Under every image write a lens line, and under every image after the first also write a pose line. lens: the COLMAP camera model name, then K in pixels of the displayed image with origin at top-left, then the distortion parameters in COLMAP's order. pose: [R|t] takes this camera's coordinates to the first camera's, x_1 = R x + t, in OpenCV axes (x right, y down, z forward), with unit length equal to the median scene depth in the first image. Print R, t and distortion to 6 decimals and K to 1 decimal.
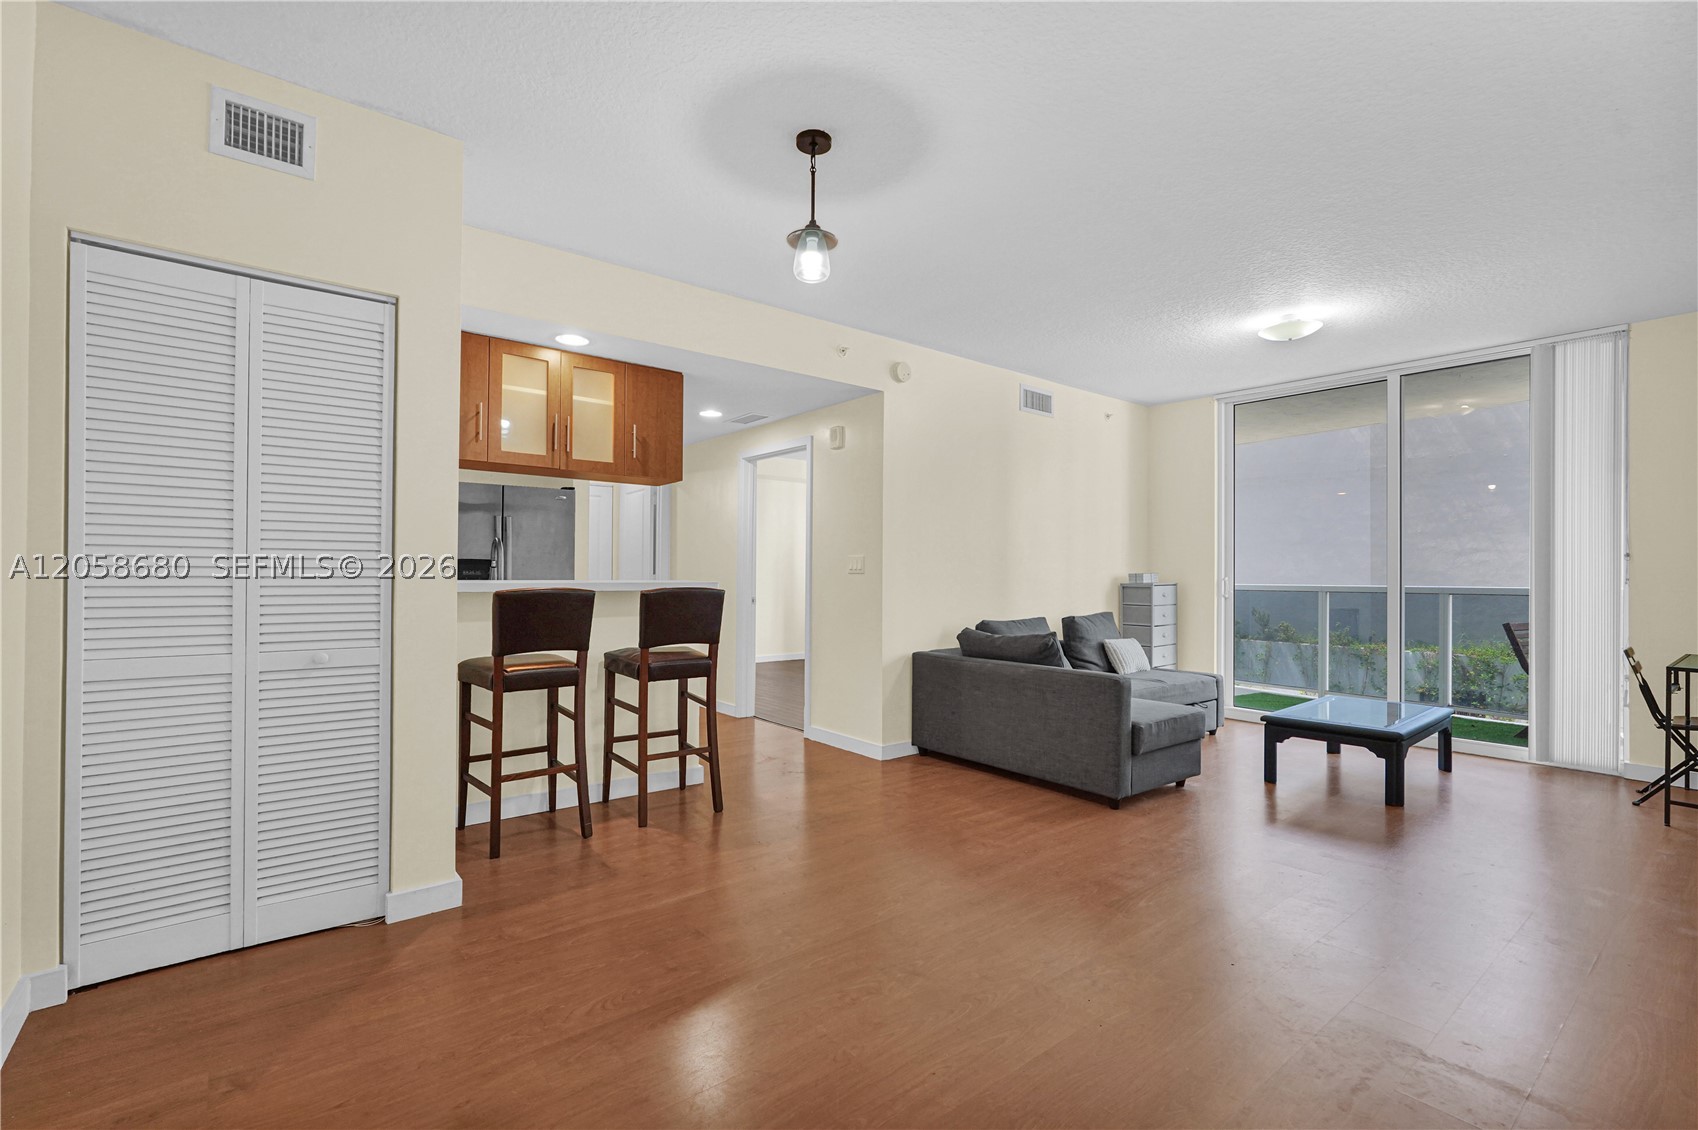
lens RADIAL K [[767.5, 0, 847.5], [0, 767.5, 569.4], [0, 0, 1]] dist [-0.023604, 0.012510]
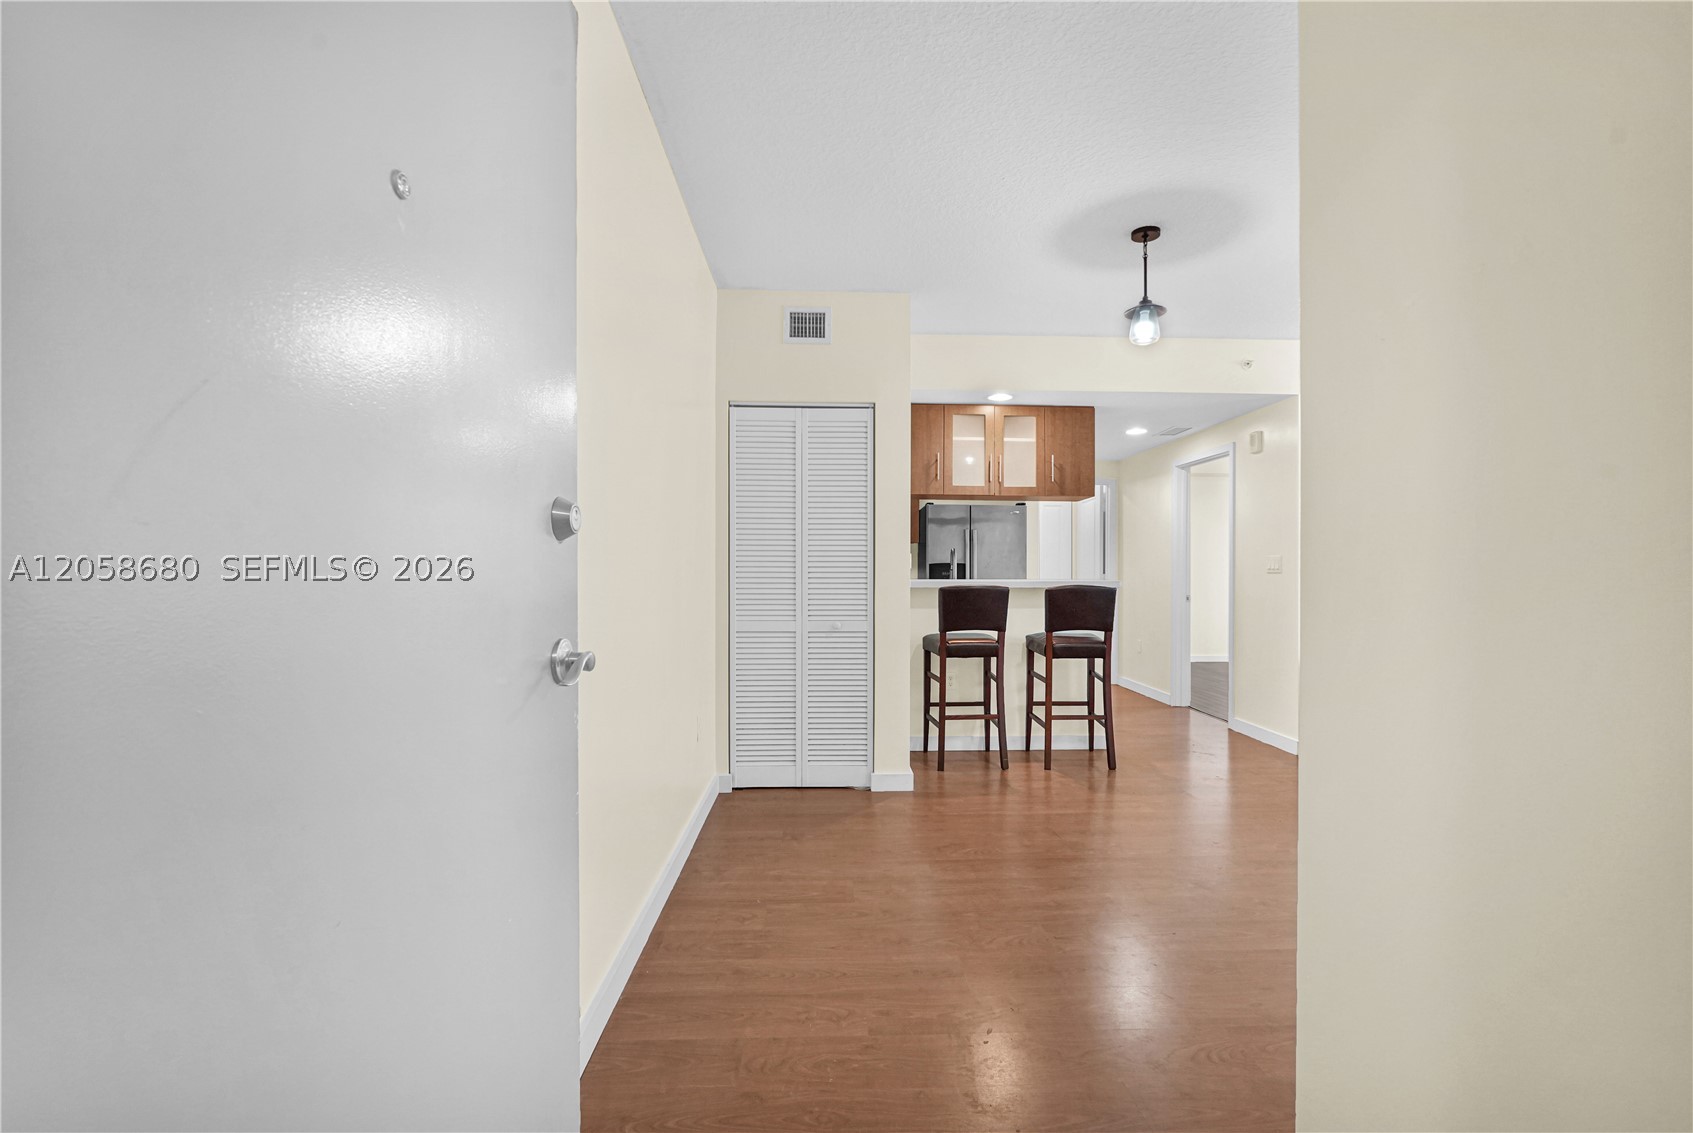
lens RADIAL K [[765.2, 0, 845.0], [0, 765.2, 570.9], [0, 0, 1]] dist [-0.023604, 0.012510]
pose [[0.798660, -0.005465, -0.601758, 0.217219], [0.007604, 0.999971, 0.001011, -0.003890], [0.601734, -0.005383, 0.798678, -0.216765]]
